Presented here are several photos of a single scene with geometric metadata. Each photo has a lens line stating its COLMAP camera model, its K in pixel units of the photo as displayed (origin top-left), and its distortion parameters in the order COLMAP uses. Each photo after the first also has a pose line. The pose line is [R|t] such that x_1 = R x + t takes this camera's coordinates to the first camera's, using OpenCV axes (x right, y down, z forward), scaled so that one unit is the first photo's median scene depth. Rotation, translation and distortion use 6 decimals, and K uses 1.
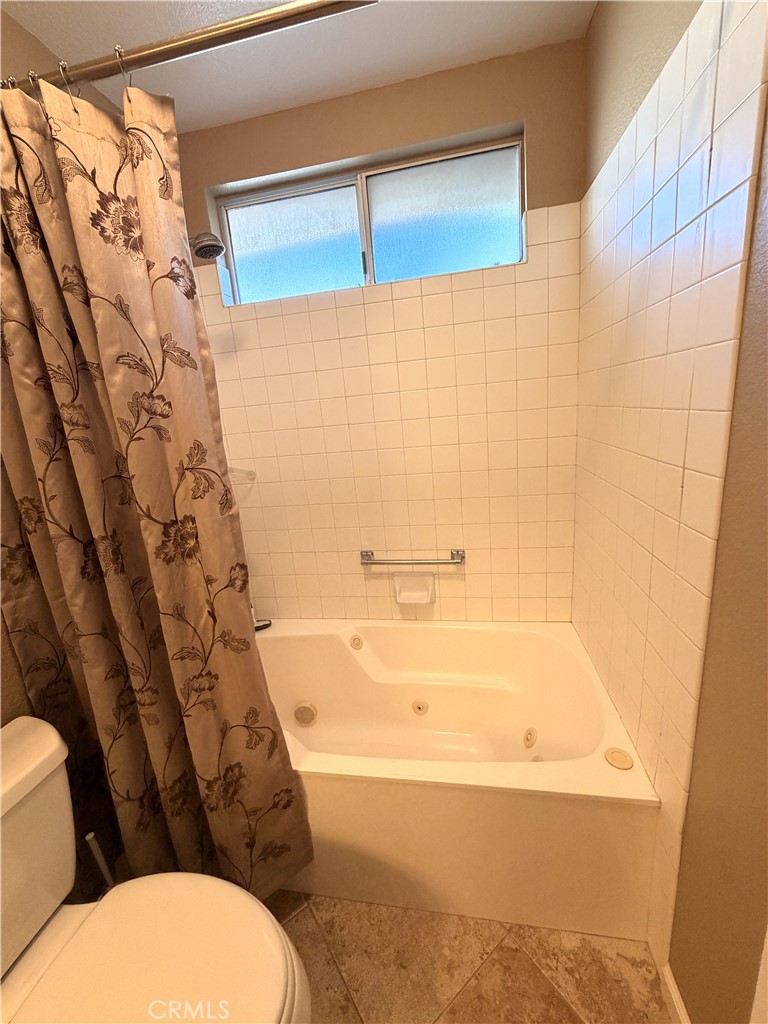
lens RADIAL K [[409.2, 0, 383.8], [0, 409.2, 508.8], [0, 0, 1]] dist [0.000710, -0.000548]
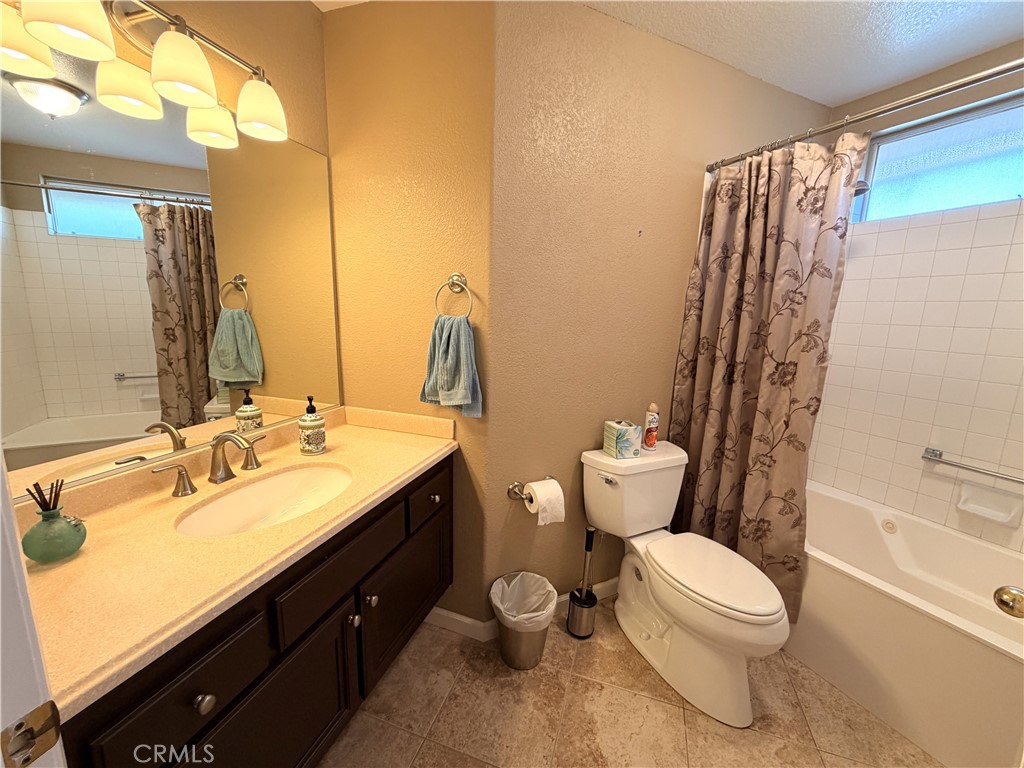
lens RADIAL K [[409.2, 0, 507.8], [0, 409.2, 384.2], [0, 0, 1]] dist [0.000710, -0.000548]
pose [[0.581555, 0.244375, -0.775935, 0.189110], [-0.266850, 0.958344, 0.101822, 0.262294], [0.768496, 0.147843, 0.622541, -1.012795]]
